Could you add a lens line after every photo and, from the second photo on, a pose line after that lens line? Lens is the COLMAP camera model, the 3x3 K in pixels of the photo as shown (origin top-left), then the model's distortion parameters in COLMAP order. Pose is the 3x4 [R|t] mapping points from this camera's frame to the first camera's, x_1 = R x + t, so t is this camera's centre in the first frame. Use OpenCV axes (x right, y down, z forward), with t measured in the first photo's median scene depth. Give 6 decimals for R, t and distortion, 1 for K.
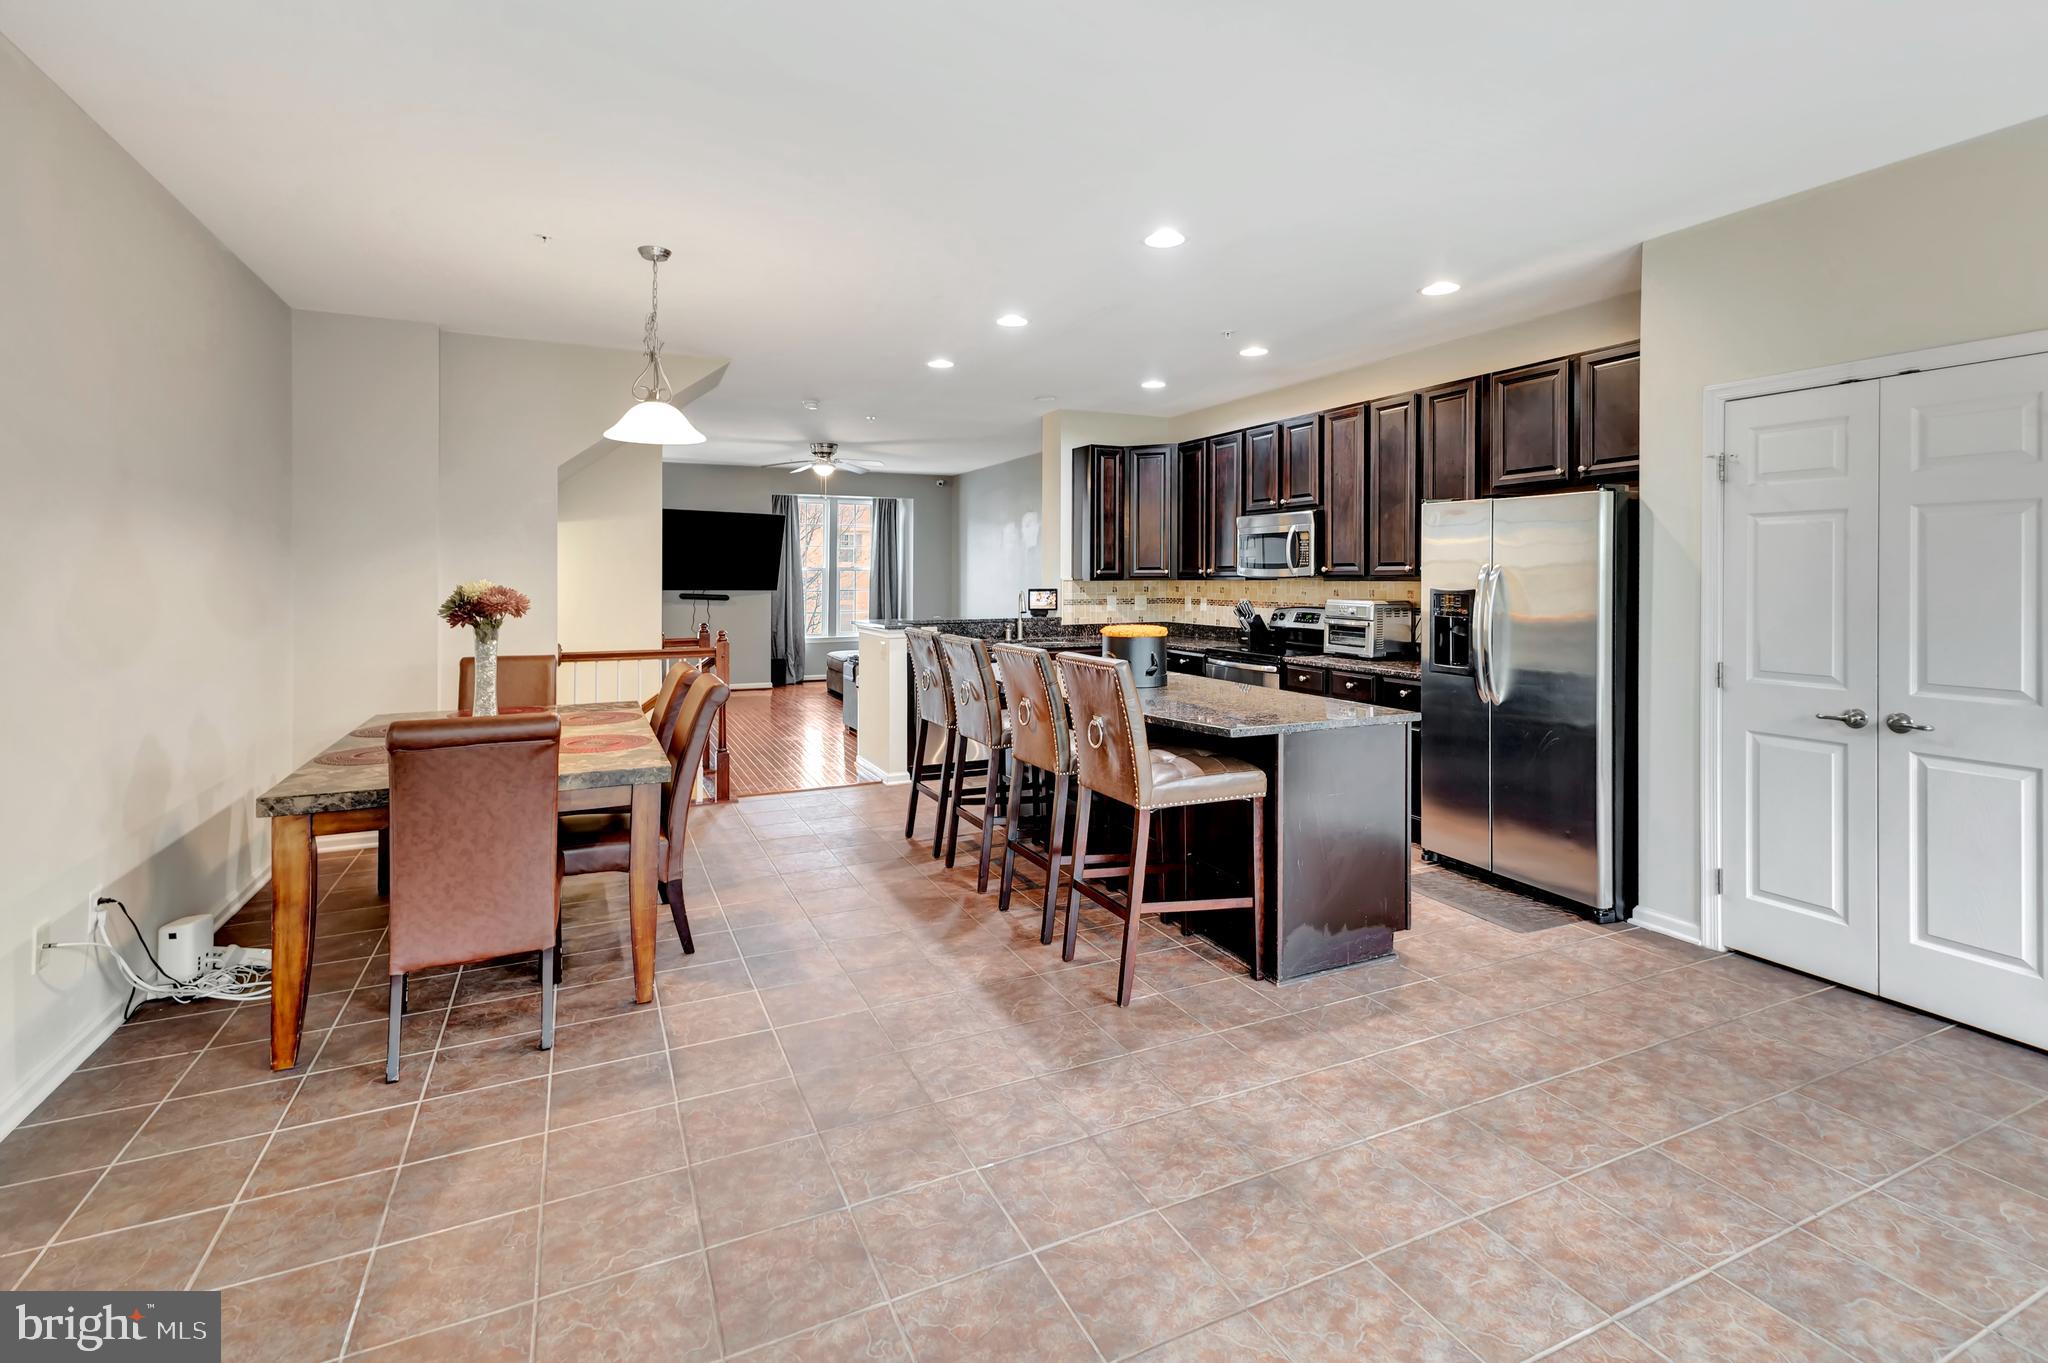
lens RADIAL K [[937.3, 0, 1008.6], [0, 937.3, 589.3], [0, 0, 1]] dist [0.020201, 0.000982]
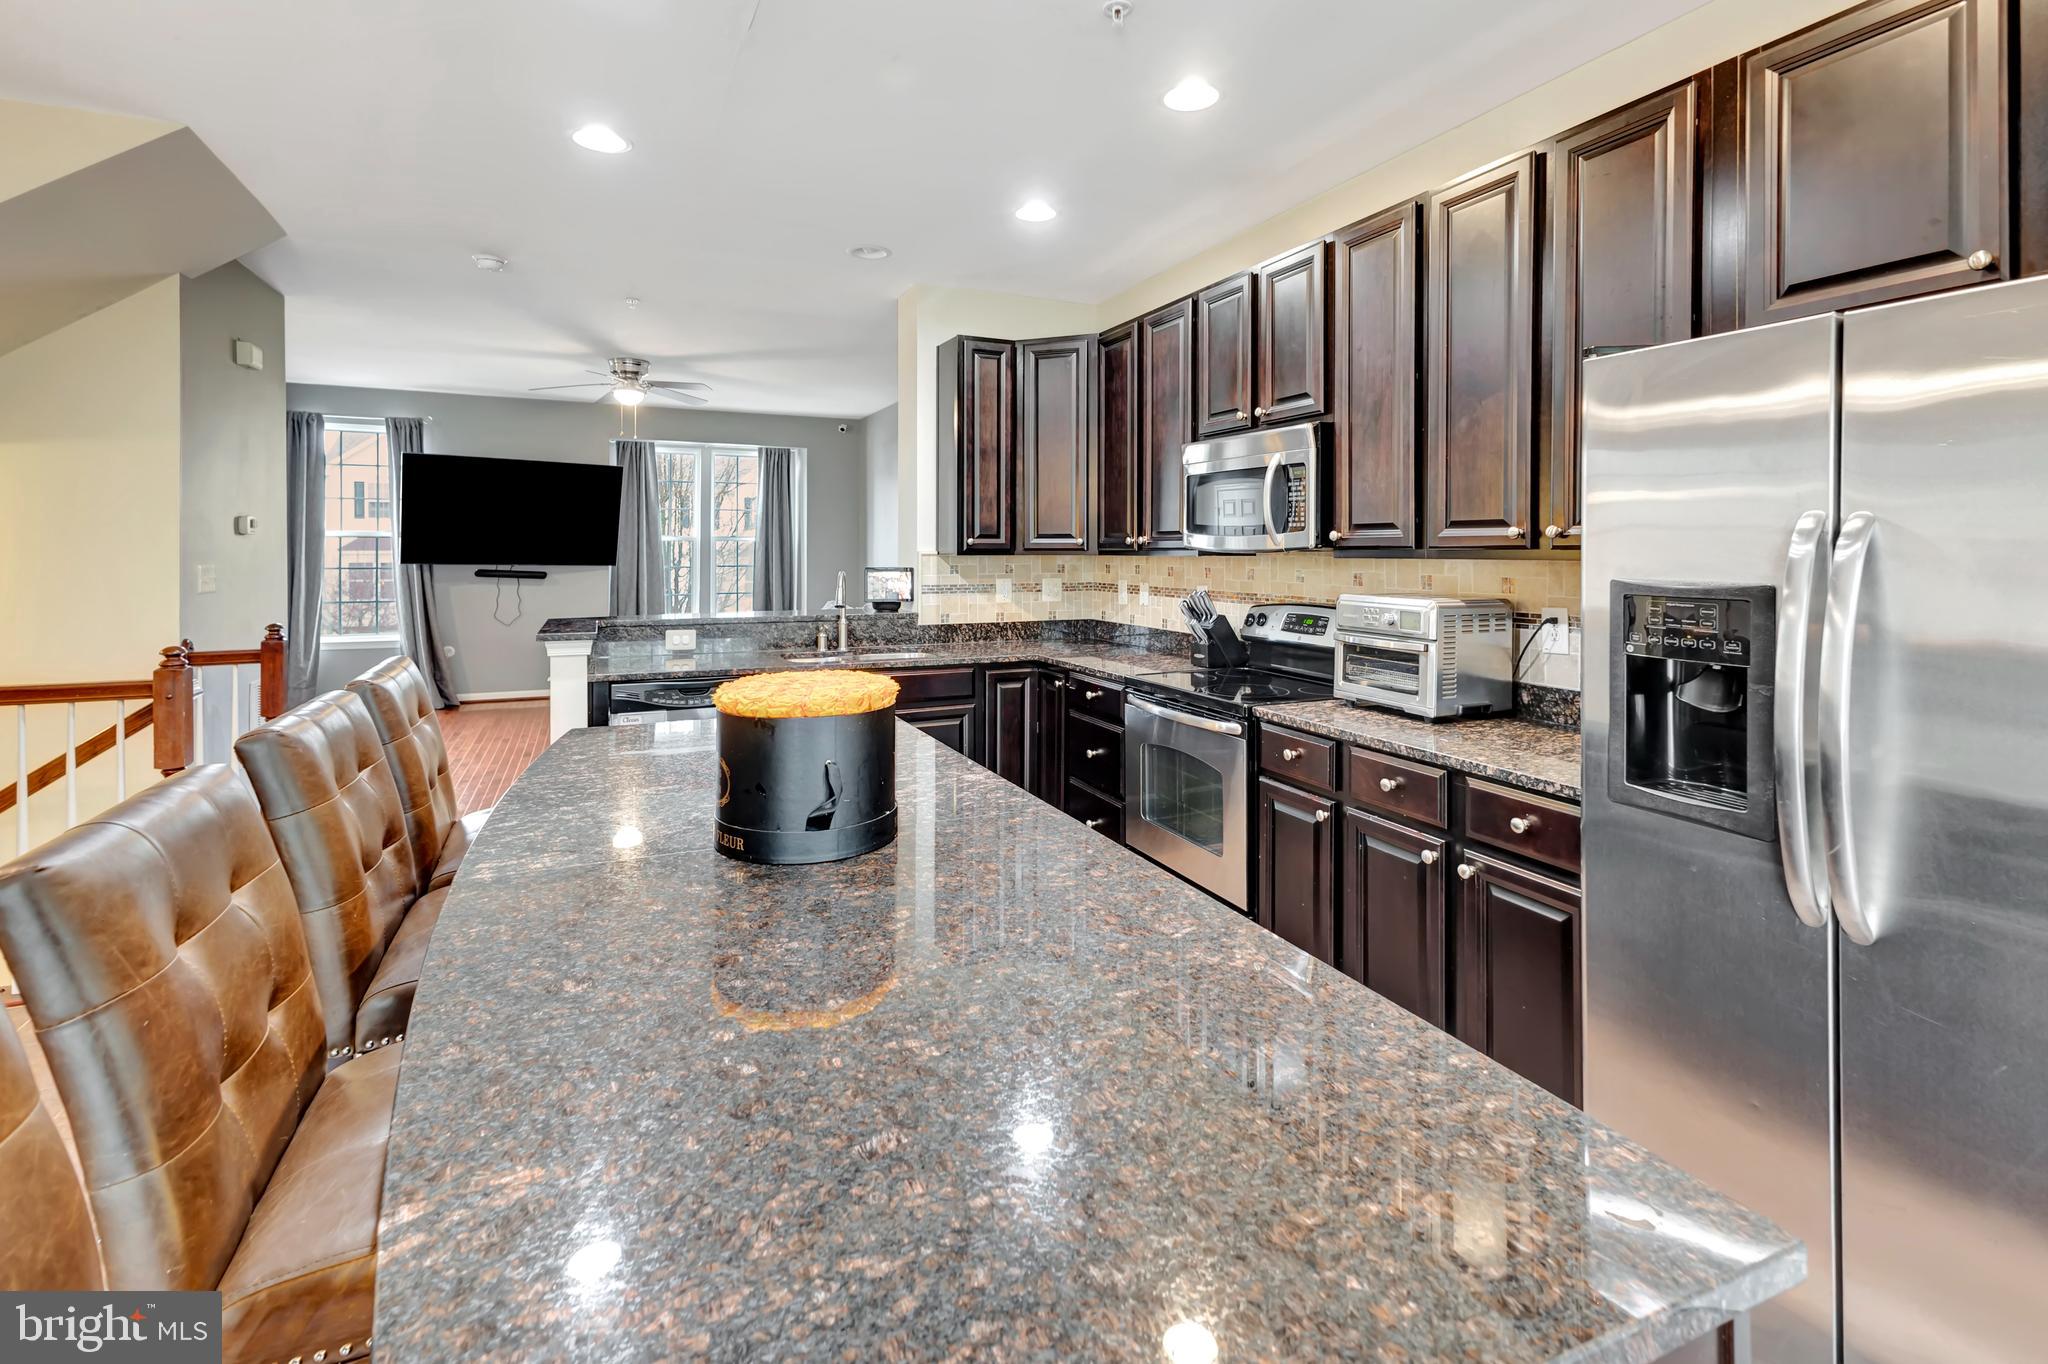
lens RADIAL K [[937.3, 0, 1005.6], [0, 937.3, 546.4], [0, 0, 1]] dist [0.020201, 0.000982]
pose [[0.999760, 0.004606, -0.021410, 0.144979], [-0.004998, 0.999820, -0.018300, -0.004202], [0.021322, 0.018402, 0.999603, 0.418479]]
